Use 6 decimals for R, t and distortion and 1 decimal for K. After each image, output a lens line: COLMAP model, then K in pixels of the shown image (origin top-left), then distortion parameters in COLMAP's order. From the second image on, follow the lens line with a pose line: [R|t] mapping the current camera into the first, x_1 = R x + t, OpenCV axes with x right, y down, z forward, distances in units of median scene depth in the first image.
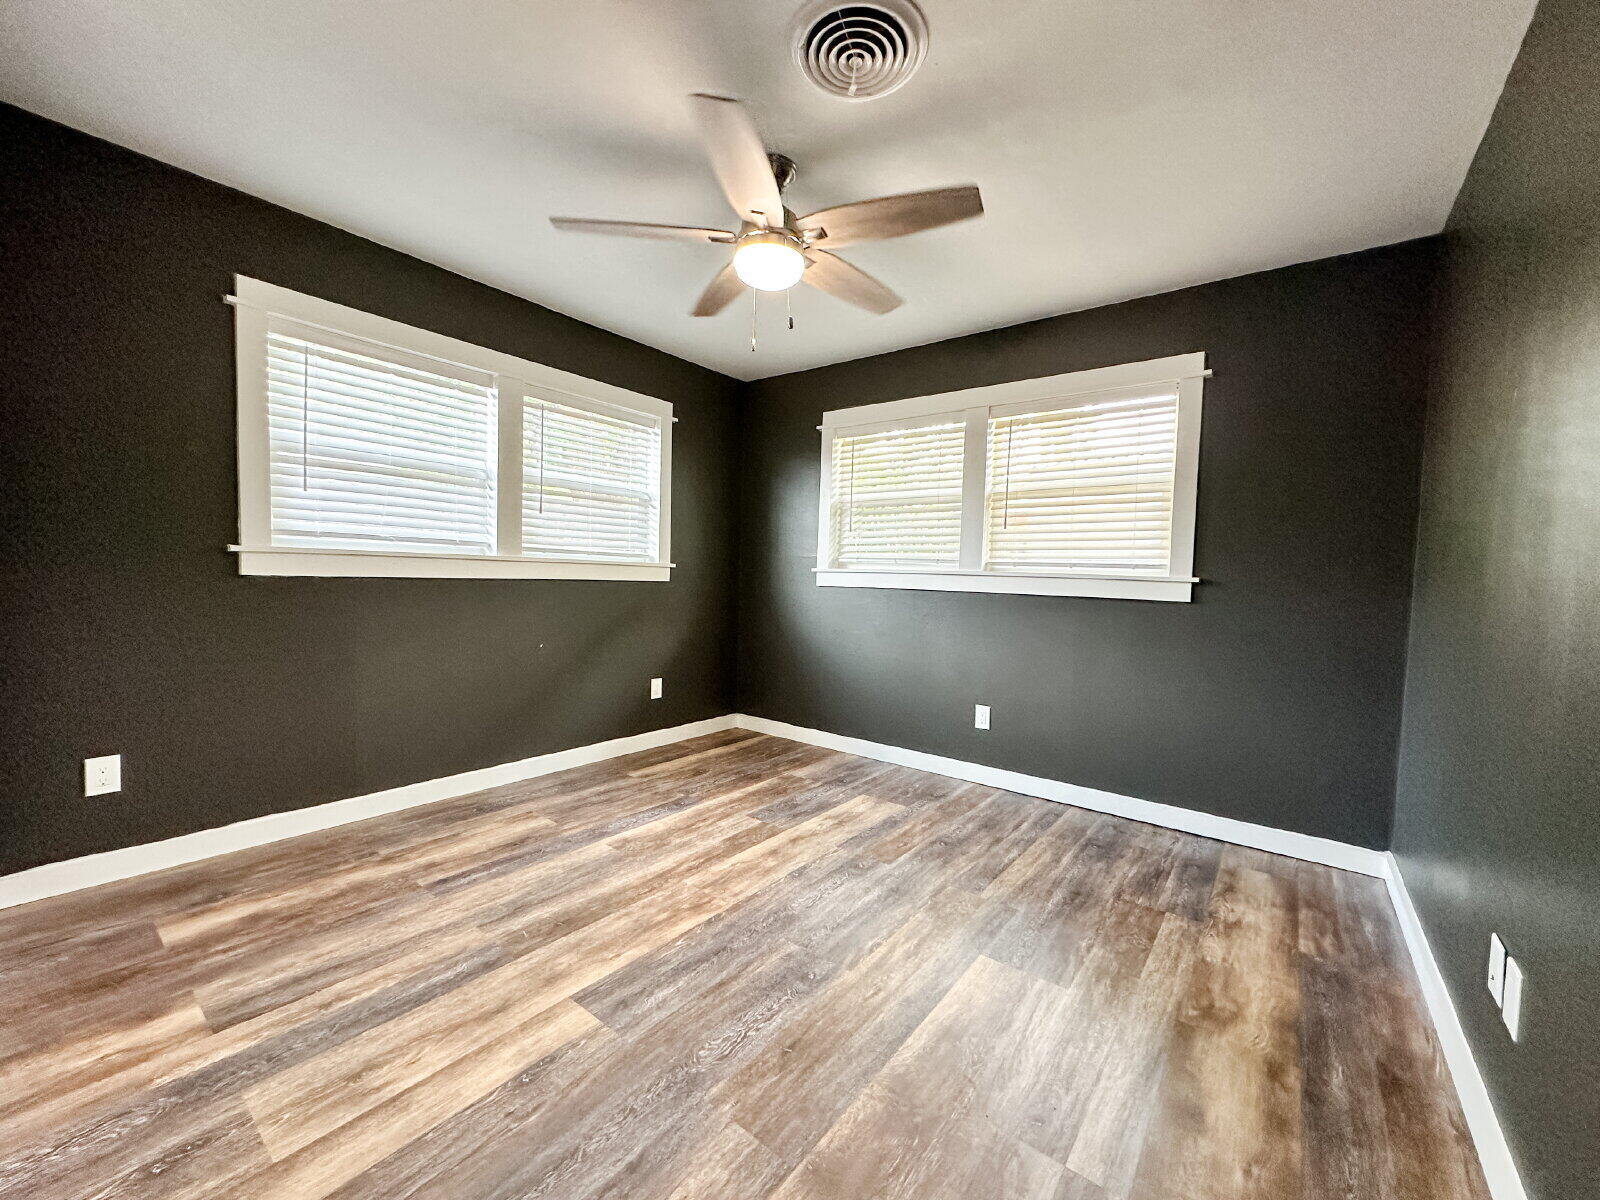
lens RADIAL K [[638.2, 0, 800.0], [0, 638.2, 600.0], [0, 0, 1]] dist [-0.001400, 0.000748]
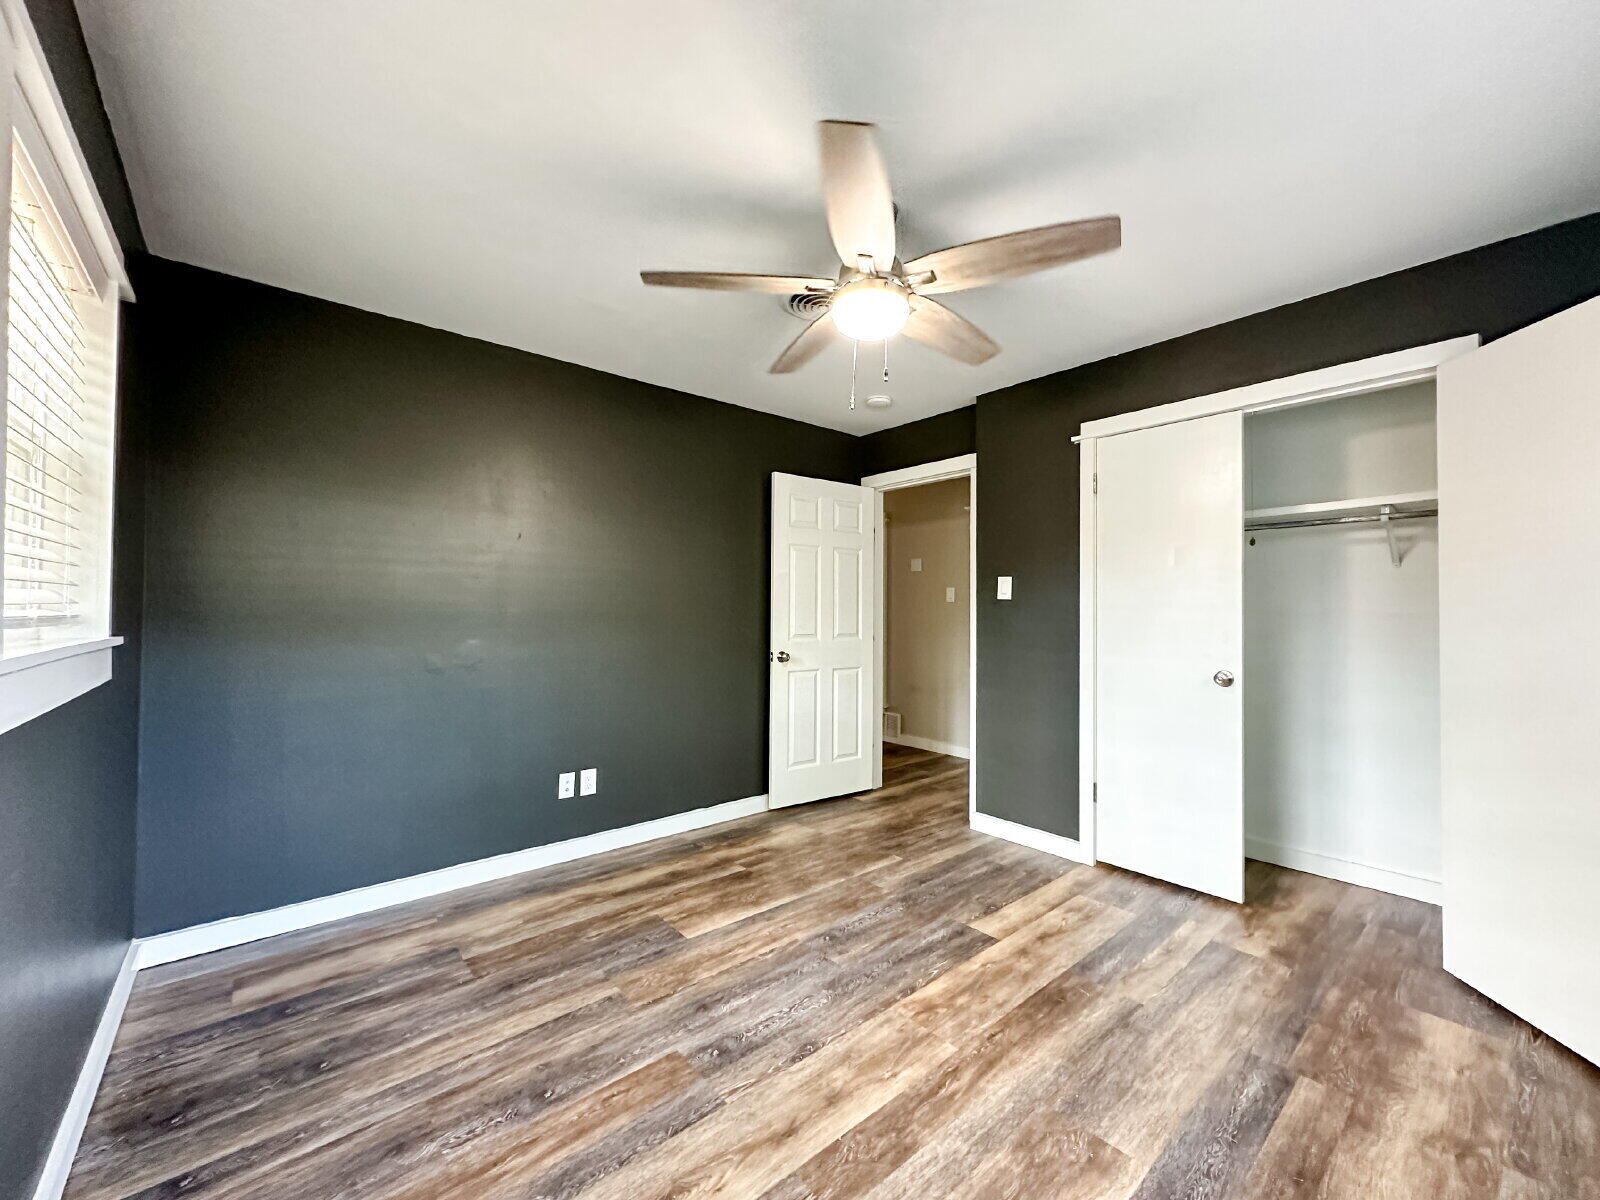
lens RADIAL K [[638.2, 0, 800.0], [0, 638.2, 600.0], [0, 0, 1]] dist [-0.001400, 0.000748]
pose [[-0.978826, -0.032309, 0.202126, -0.147667], [-0.025769, 0.999058, 0.034906, -0.141327], [-0.203064, 0.028959, -0.978737, 1.951471]]
